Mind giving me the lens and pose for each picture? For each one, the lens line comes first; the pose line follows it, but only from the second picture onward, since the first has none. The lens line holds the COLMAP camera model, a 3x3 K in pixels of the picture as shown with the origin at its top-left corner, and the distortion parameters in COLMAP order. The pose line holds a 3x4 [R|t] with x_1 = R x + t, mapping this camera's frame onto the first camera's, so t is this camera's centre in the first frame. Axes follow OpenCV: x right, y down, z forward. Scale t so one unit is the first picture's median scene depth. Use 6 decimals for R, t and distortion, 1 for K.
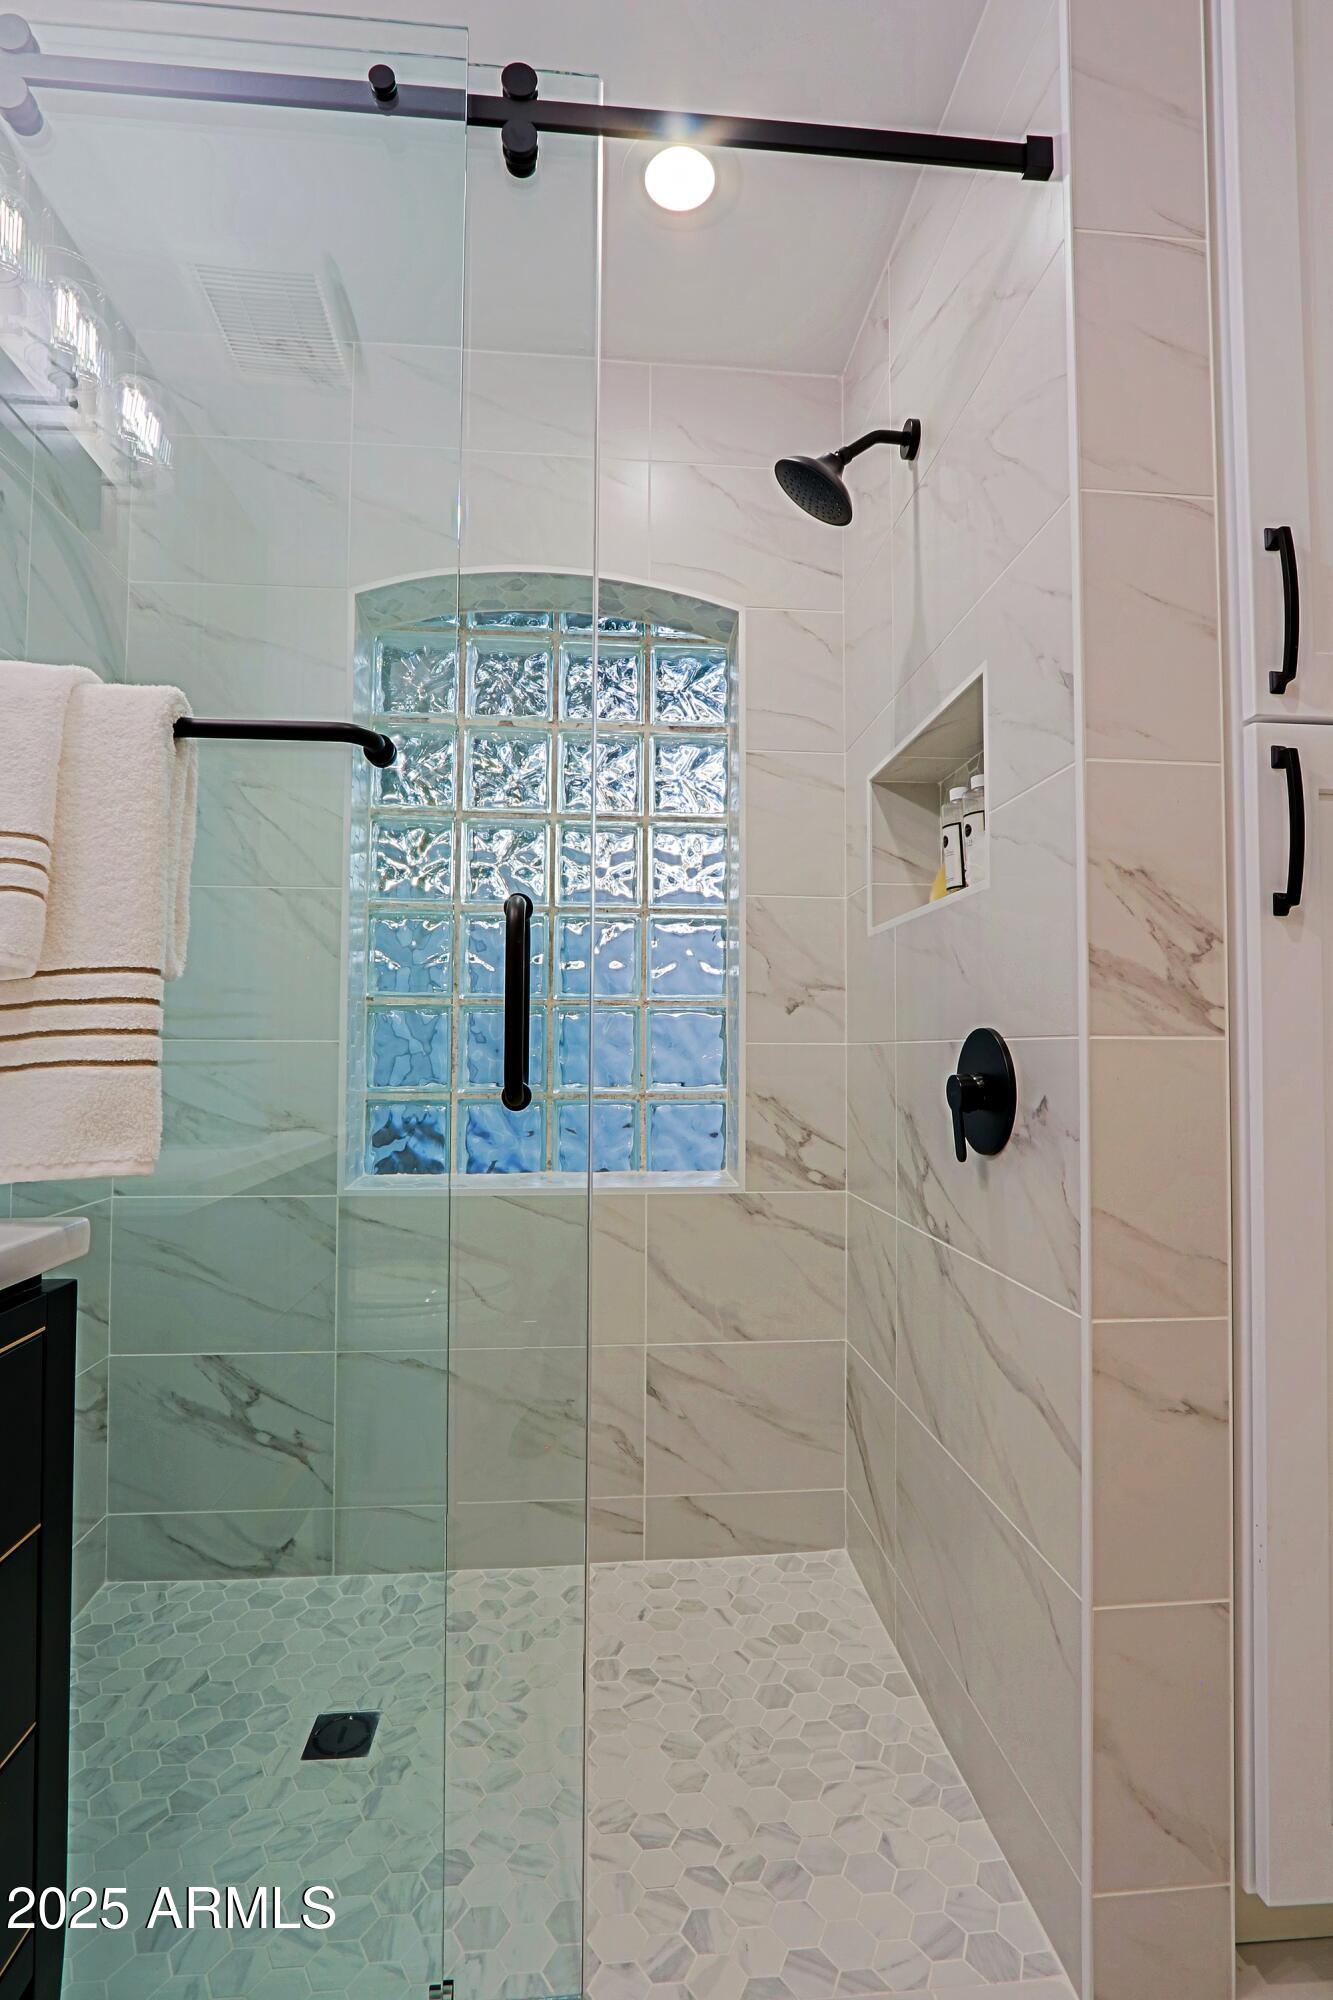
lens RADIAL K [[928.3, 0, 666.5], [0, 928.3, 1000.0], [0, 0, 1]] dist [-0.010233, 0.000713]
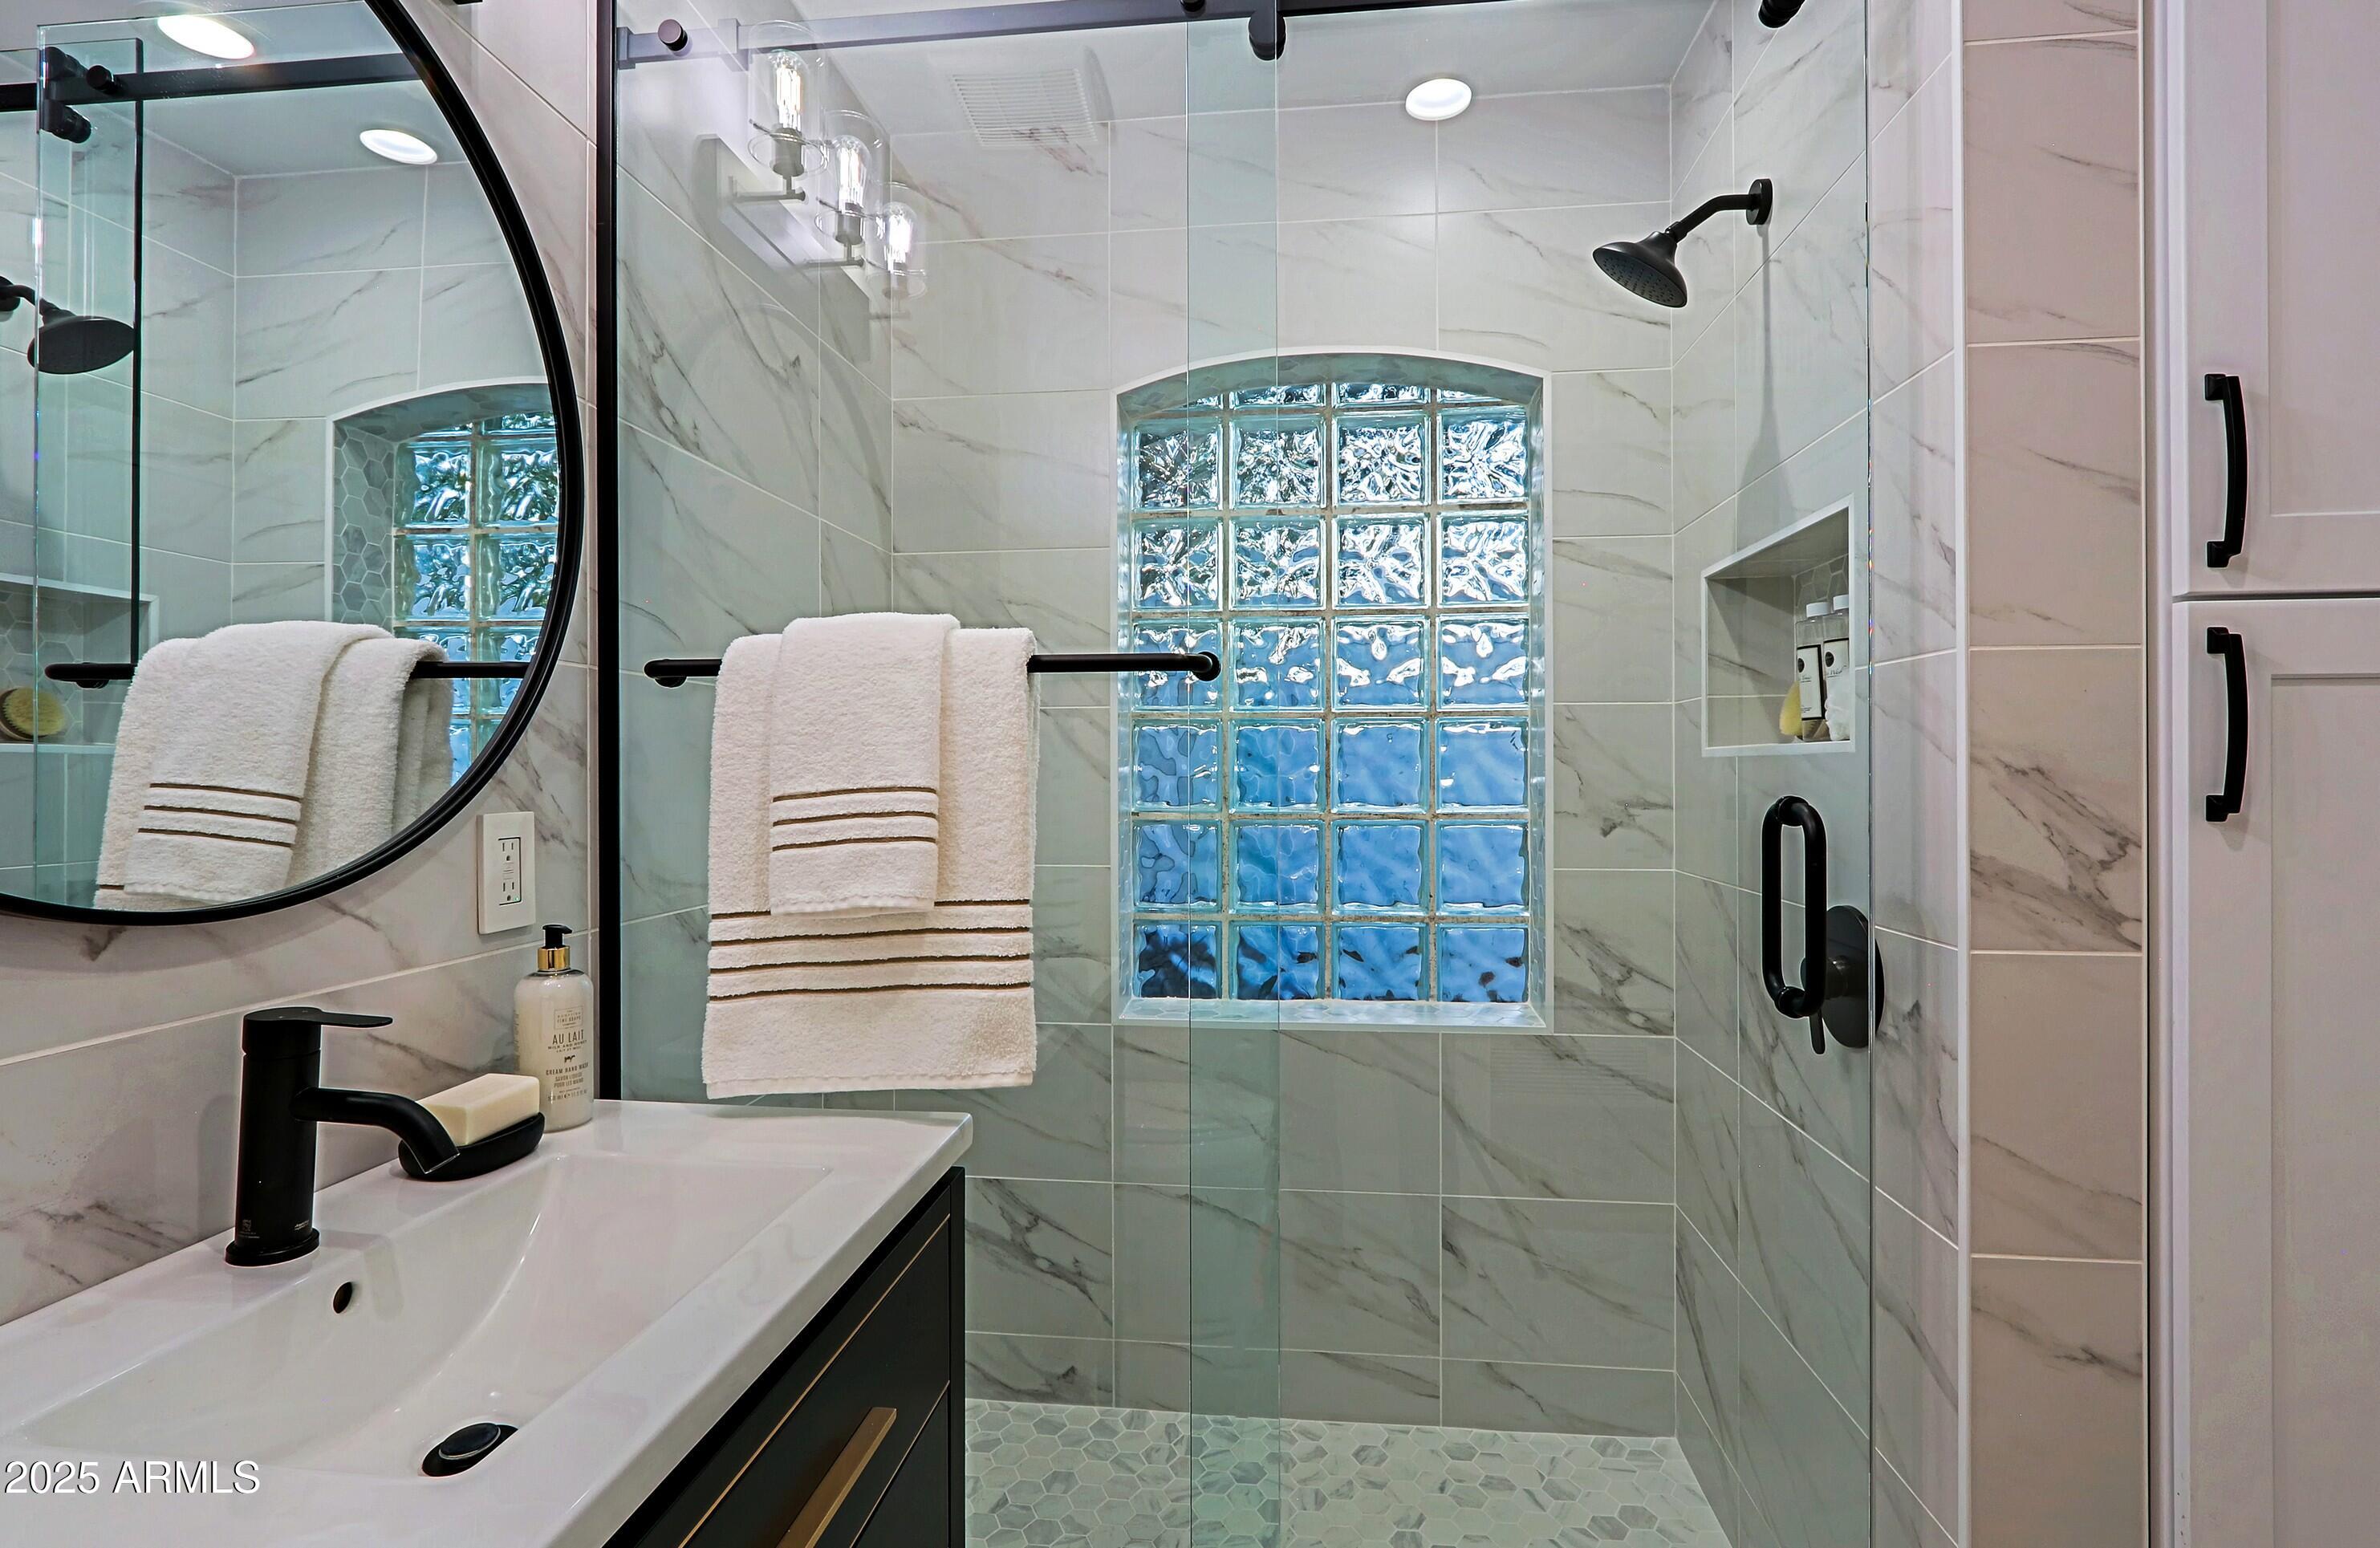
lens RADIAL K [[1129.1, 0, 1190.0], [0, 1129.1, 774.0], [0, 0, 1]] dist [0.000101, -0.000948]
pose [[0.978950, -0.011536, -0.203773, -0.036164], [0.021565, 0.998659, 0.047063, -0.109667], [0.202957, -0.050467, 0.977886, -0.126628]]
